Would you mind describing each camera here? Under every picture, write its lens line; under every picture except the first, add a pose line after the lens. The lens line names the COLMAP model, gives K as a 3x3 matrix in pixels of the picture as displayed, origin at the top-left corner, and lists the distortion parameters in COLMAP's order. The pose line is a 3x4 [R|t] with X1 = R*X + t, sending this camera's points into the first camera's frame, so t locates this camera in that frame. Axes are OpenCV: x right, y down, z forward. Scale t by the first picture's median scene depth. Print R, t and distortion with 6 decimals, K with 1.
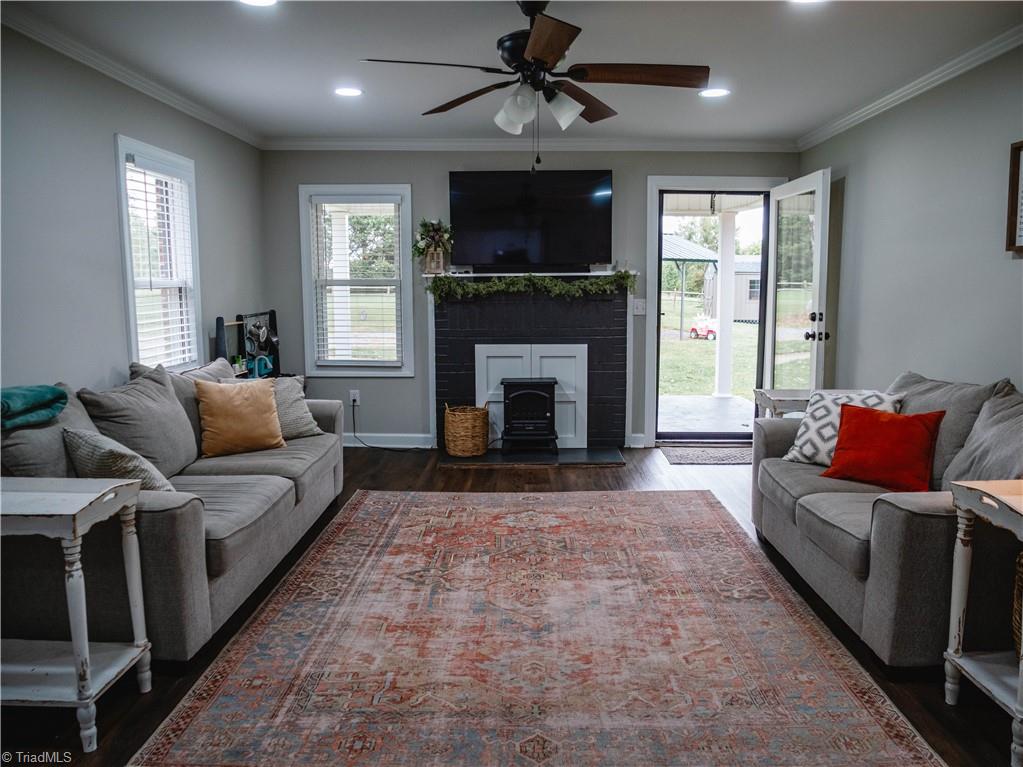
lens RADIAL K [[758.6, 0, 511.5], [0, 758.6, 383.5], [0, 0, 1]] dist [-0.046137, 0.014985]
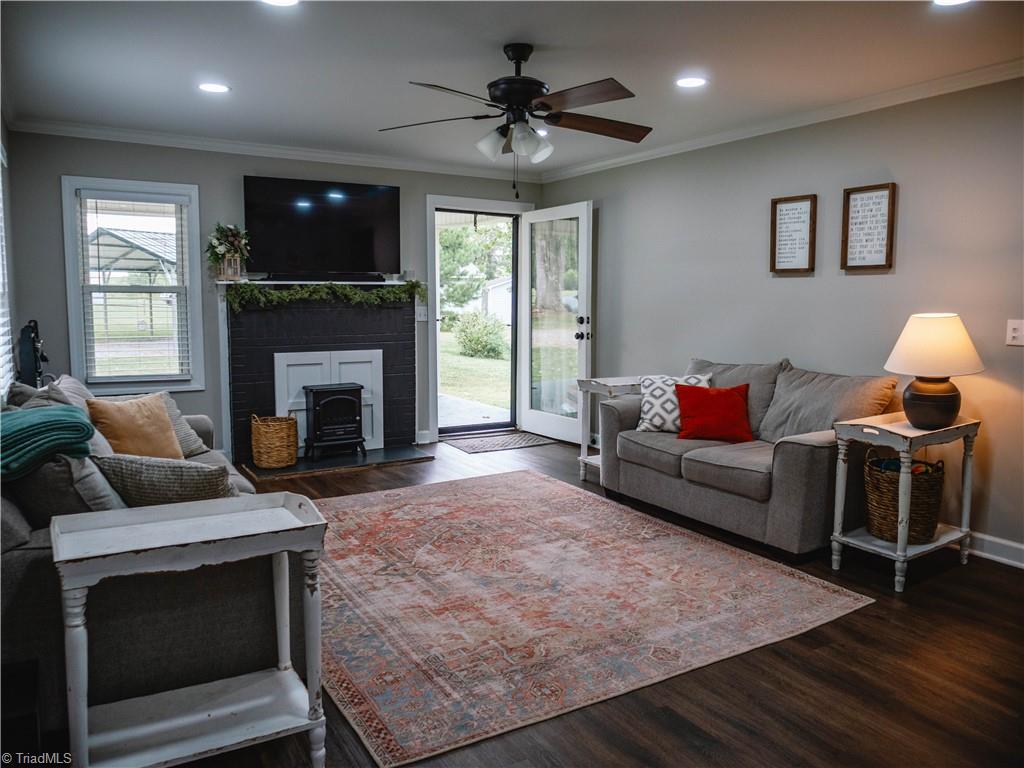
lens RADIAL K [[756.2, 0, 509.8], [0, 756.2, 377.8], [0, 0, 1]] dist [-0.051194, 0.003867]
pose [[0.849946, -0.048984, 0.524587, -0.437202], [0.059466, 0.998225, -0.003138, 0.002261], [-0.523503, 0.033863, 0.851351, 0.019553]]
